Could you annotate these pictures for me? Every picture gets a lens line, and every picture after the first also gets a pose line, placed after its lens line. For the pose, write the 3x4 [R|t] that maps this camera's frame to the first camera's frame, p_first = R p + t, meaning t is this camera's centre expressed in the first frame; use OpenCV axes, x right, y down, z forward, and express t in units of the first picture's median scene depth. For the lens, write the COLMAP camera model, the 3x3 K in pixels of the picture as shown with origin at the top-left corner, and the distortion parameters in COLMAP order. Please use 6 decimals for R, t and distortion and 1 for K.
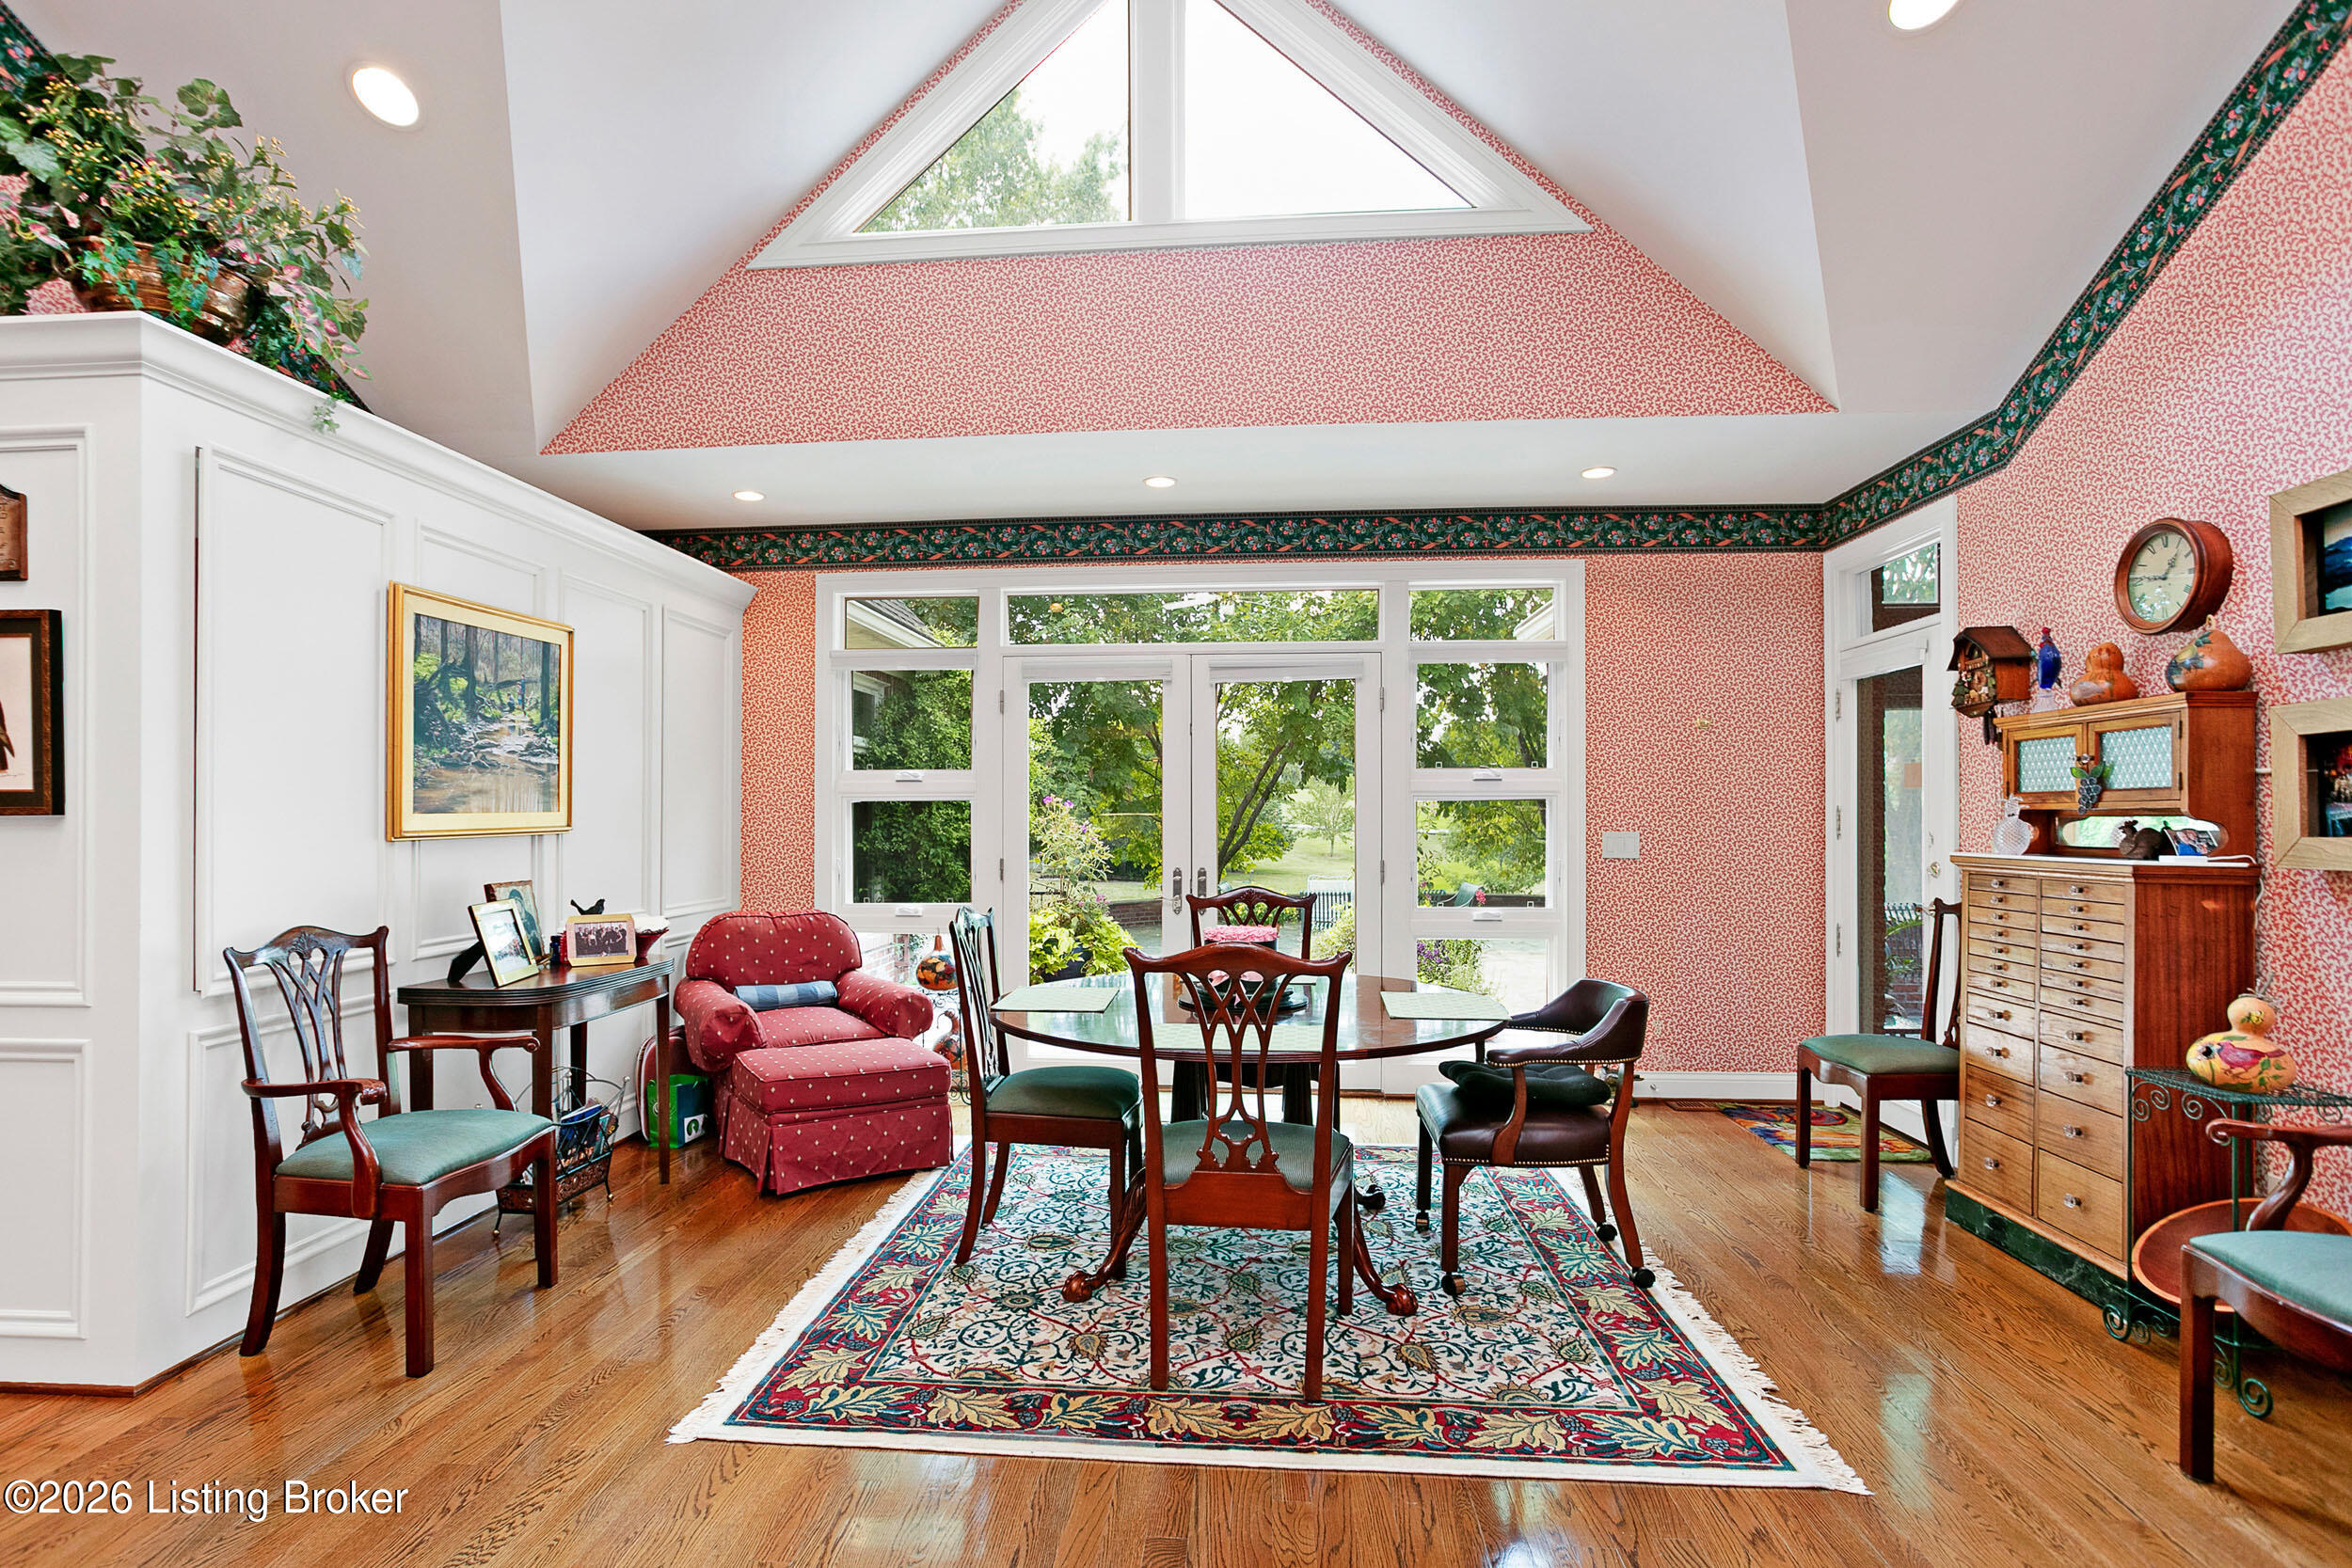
lens RADIAL K [[1146.7, 0, 1170.6], [0, 1146.7, 776.8], [0, 0, 1]] dist [-0.047971, 0.028138]
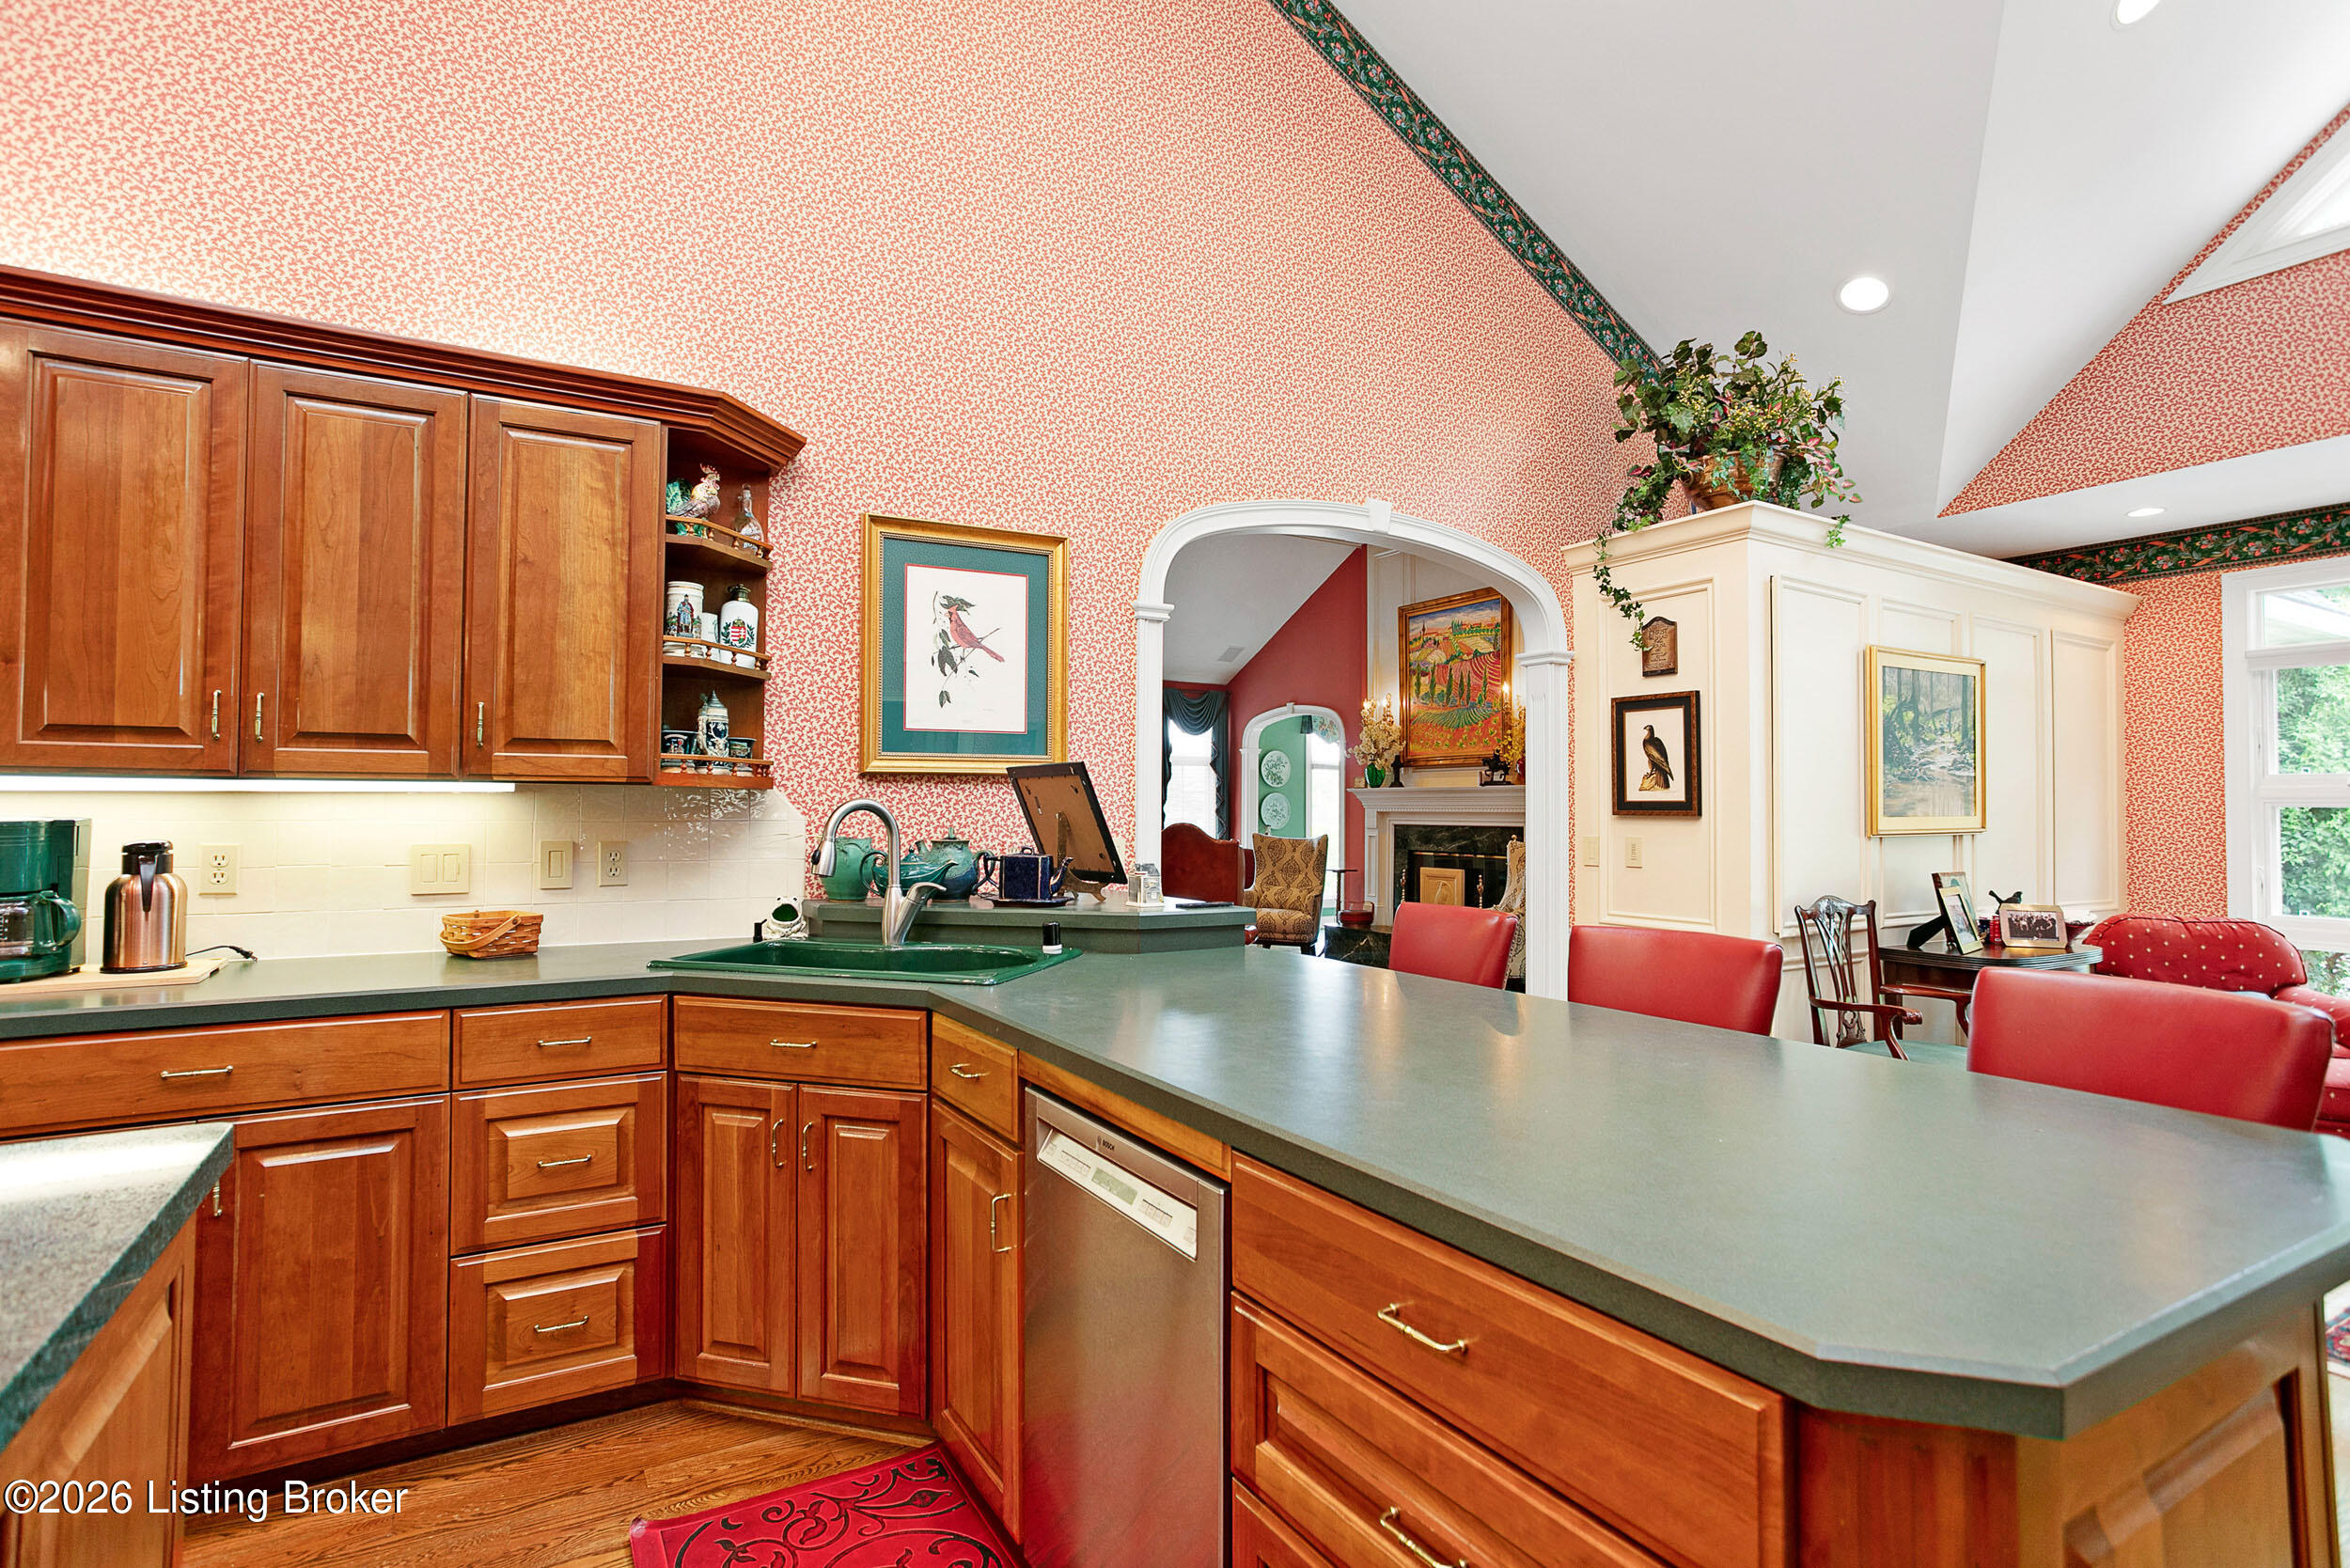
lens RADIAL K [[1145.9, 0, 1169.6], [0, 1145.9, 776.8], [0, 0, 1]] dist [-0.047971, 0.028138]
pose [[0.567378, -0.019371, -0.823230, -0.050562], [0.016244, 0.999792, -0.012330, -0.010739], [0.823297, -0.006376, 0.567575, -0.410245]]
